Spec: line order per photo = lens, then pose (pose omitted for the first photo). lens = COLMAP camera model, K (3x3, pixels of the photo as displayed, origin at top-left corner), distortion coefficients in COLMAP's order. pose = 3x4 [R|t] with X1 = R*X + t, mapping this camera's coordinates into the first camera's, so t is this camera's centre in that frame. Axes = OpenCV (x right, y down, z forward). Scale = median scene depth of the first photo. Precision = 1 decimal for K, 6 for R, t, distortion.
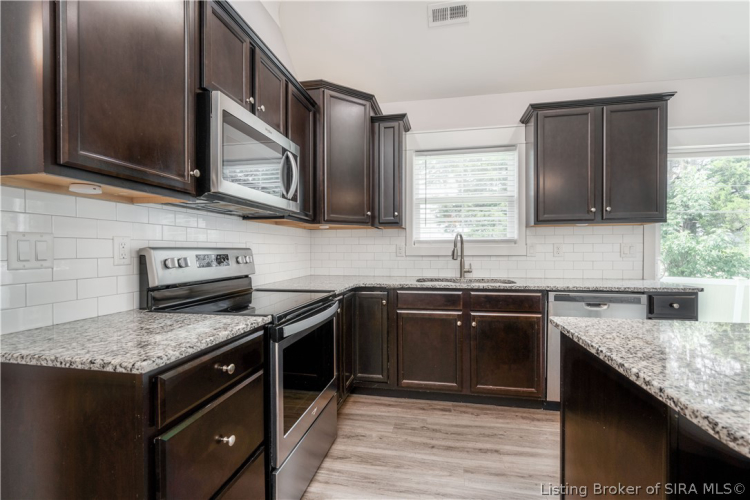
lens RADIAL K [[329.9, 0, 377.4], [0, 329.9, 253.8], [0, 0, 1]] dist [-0.002565, -0.000206]
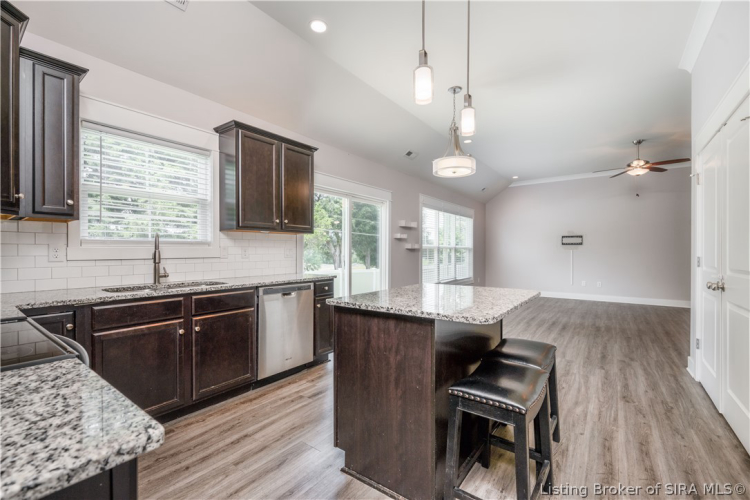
lens RADIAL K [[333.3, 0, 376.4], [0, 333.3, 251.6], [0, 0, 1]] dist [0.002267, 0.000211]
pose [[0.424317, -0.000567, 0.905513, -0.372072], [0.008076, 0.999962, -0.003158, -0.006866], [-0.905478, 0.008653, 0.424306, 0.104061]]
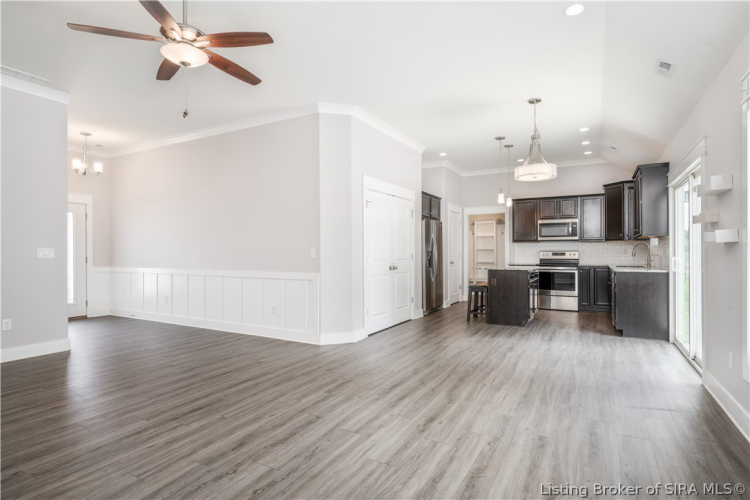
lens RADIAL K [[427.7, 0, 375.0], [0, 427.7, 250.0], [0, 0, 1]] dist [-0.017752, -0.000257]
pose [[-0.303485, -0.003750, -0.952829, 3.756516], [-0.005967, 0.999980, -0.002036, -0.005831], [0.952818, 0.005067, -0.303501, 0.336374]]
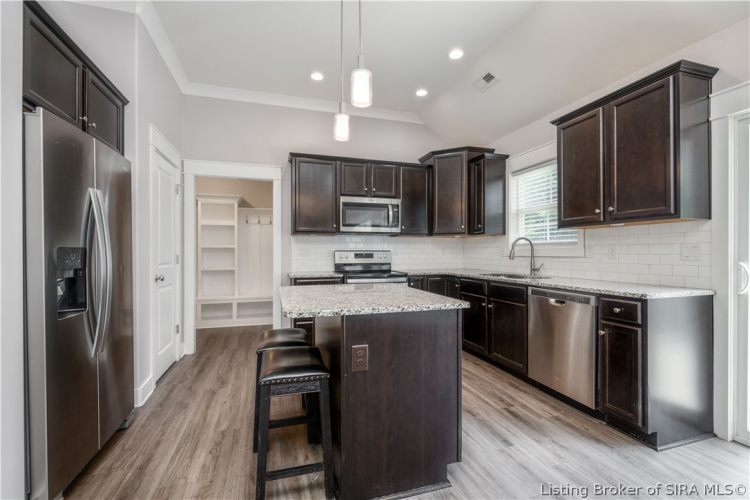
lens RADIAL K [[329.9, 0, 377.4], [0, 329.9, 253.8], [0, 0, 1]] dist [-0.002565, -0.000206]
pose [[0.479789, 0.005333, -0.877368, 1.258579], [-0.007408, 0.999971, 0.002027, -0.002395], [0.877353, 0.005527, 0.479814, -0.059720]]
